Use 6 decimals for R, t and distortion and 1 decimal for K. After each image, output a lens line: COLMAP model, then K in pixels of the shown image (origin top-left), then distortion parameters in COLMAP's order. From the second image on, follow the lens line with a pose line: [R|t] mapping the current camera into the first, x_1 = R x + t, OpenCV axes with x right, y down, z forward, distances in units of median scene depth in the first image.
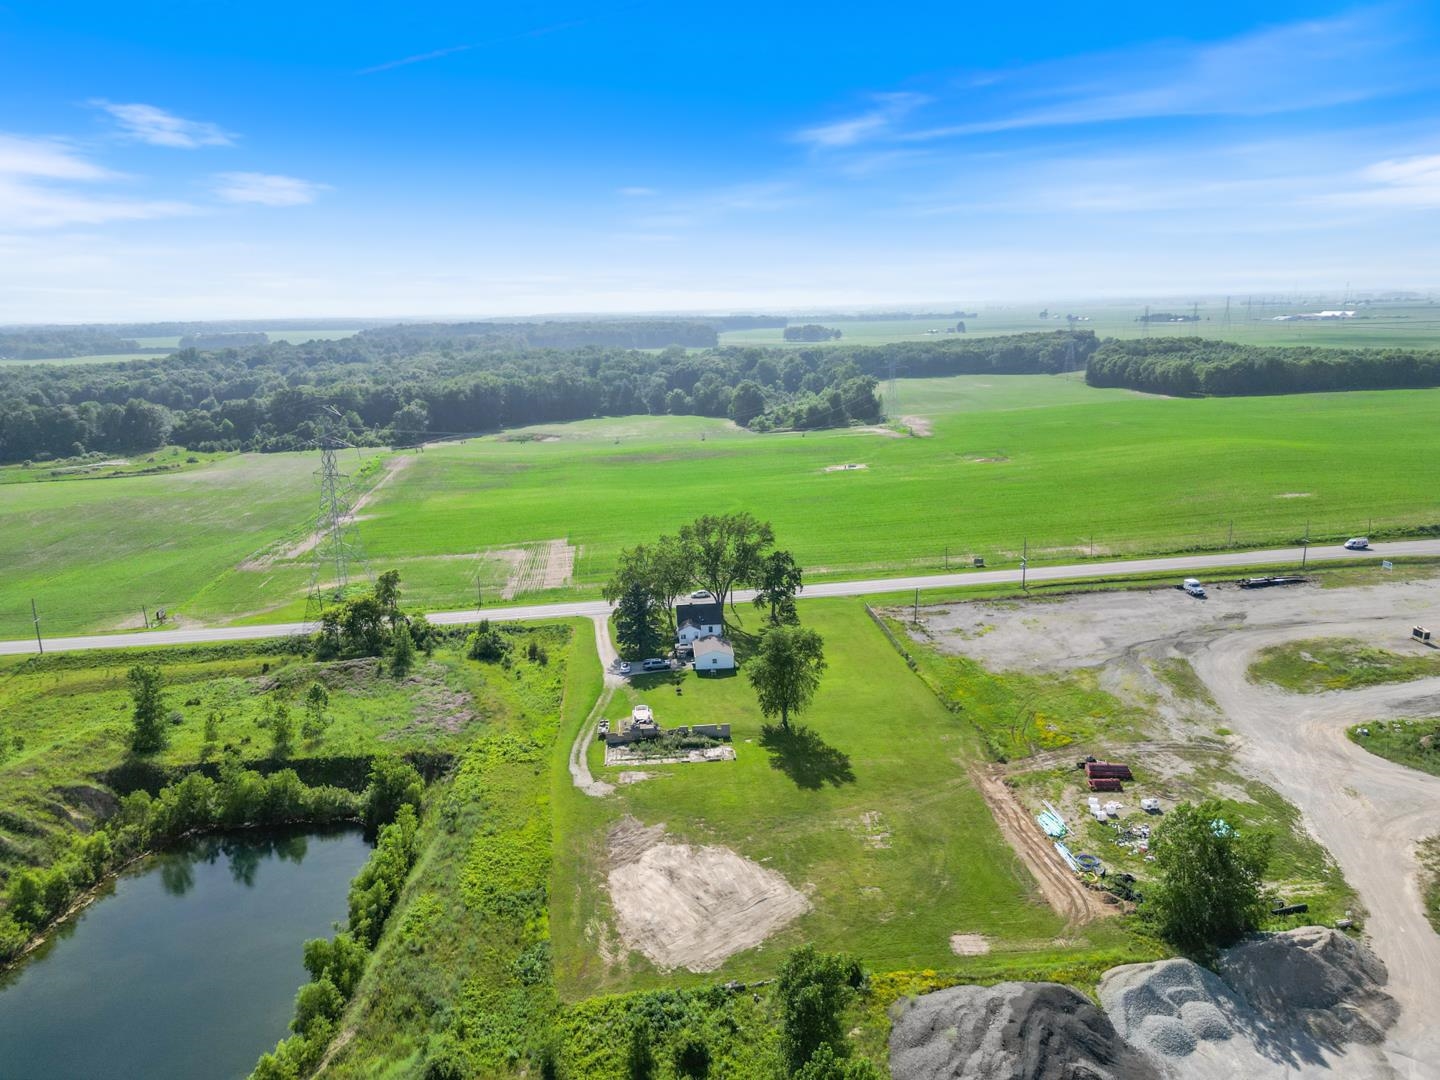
lens RADIAL K [[1002.2, 0, 718.0], [0, 1002.2, 549.4], [0, 0, 1]] dist [0.081946, -0.089008]
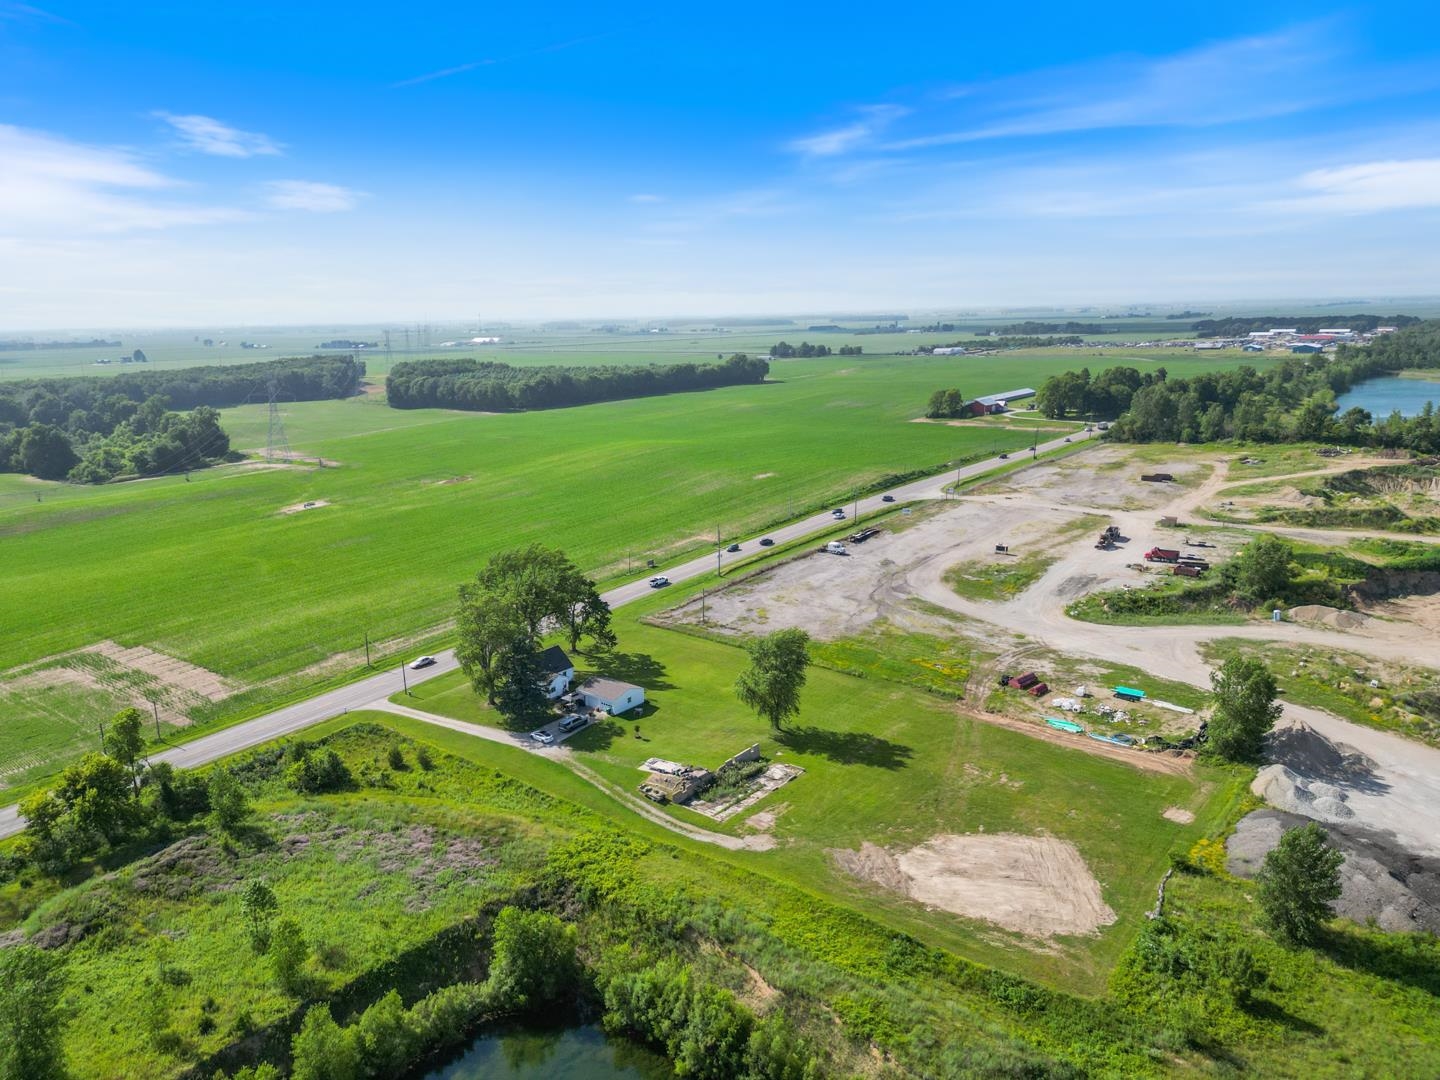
lens RADIAL K [[1002.2, 0, 718.0], [0, 1002.2, 549.4], [0, 0, 1]] dist [0.081946, -0.089008]
pose [[0.696362, -0.159147, 0.699823, -0.546065], [0.177762, 0.982967, 0.046654, -0.049460], [-0.695328, 0.091914, 0.712791, 0.271931]]
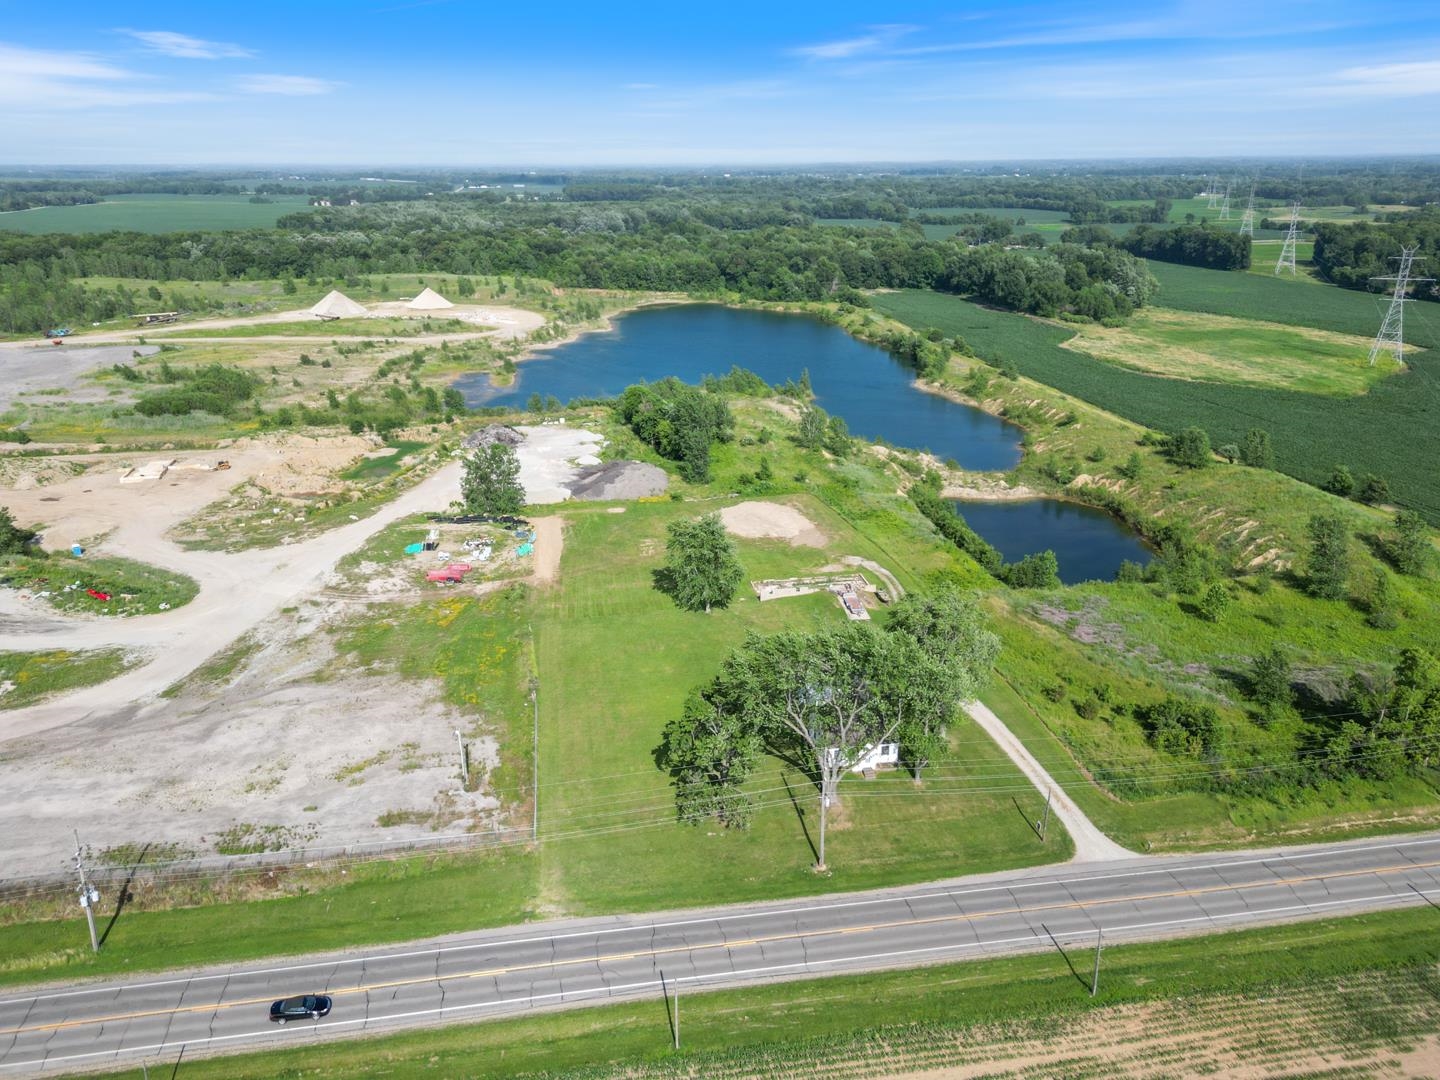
lens RADIAL K [[1002.2, 0, 718.0], [0, 1002.2, 549.4], [0, 0, 1]] dist [0.081946, -0.089008]
pose [[-0.996965, 0.053921, -0.056153, 0.092564], [0.012220, 0.820744, 0.571166, -0.376353], [0.076885, 0.568746, -0.818912, 1.513490]]
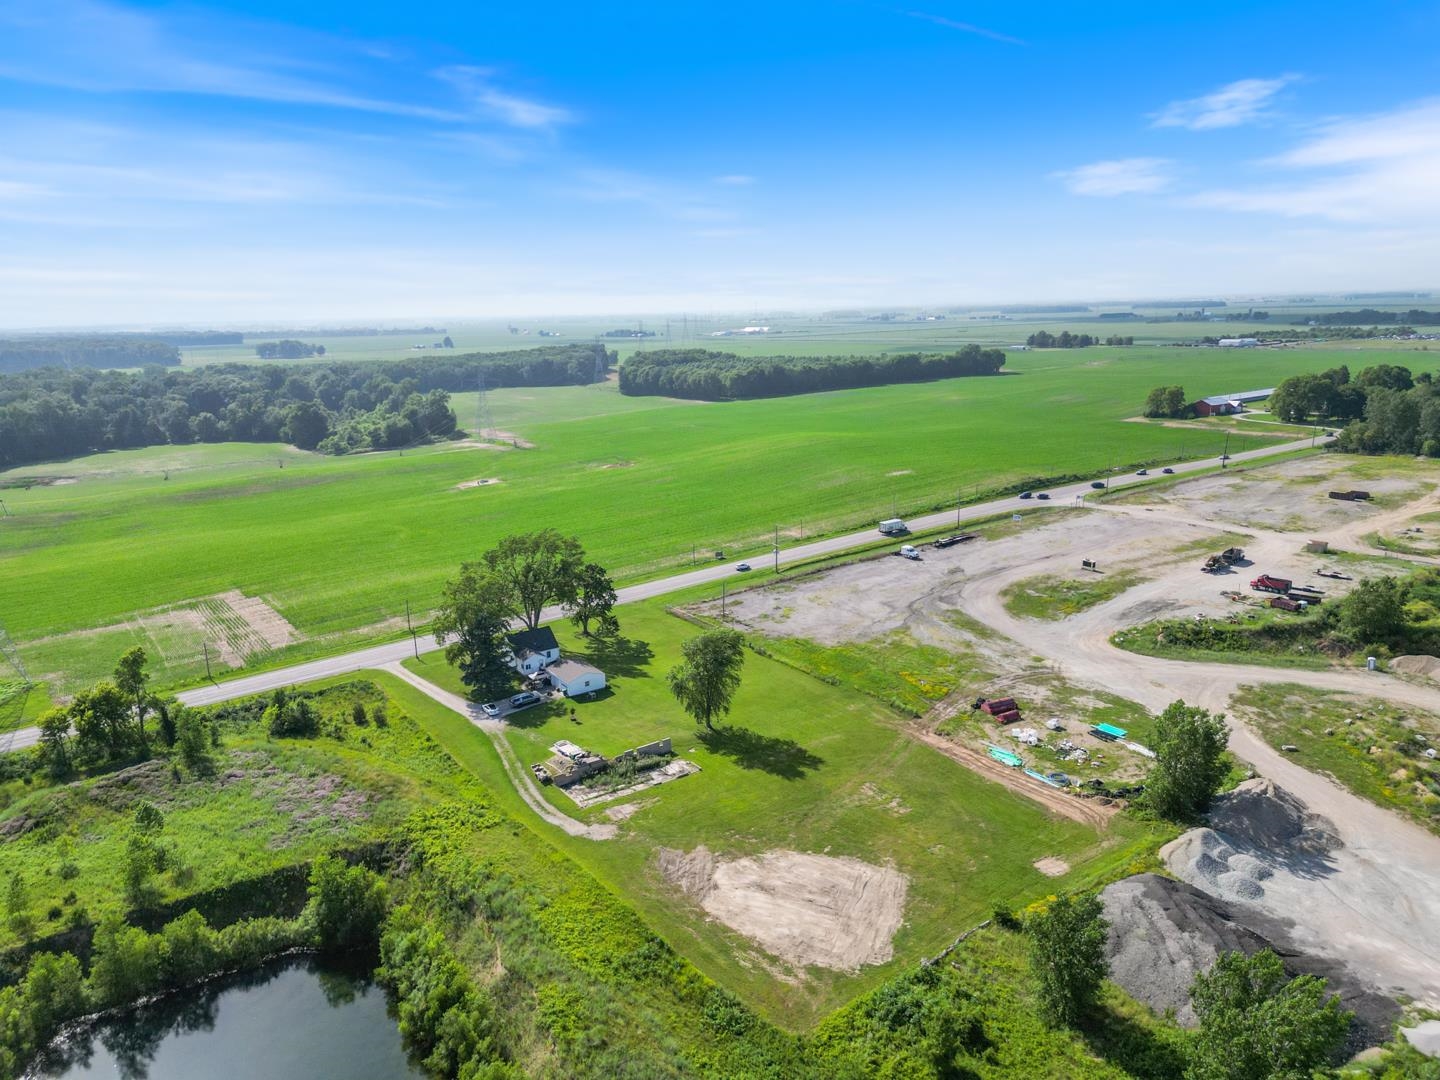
lens RADIAL K [[1002.2, 0, 718.0], [0, 1002.2, 549.4], [0, 0, 1]] dist [0.081946, -0.089008]
pose [[0.867070, -0.115373, 0.484643, -0.330742], [0.122780, 0.992296, 0.016558, -0.014346], [-0.482819, 0.045147, 0.874555, 0.100517]]
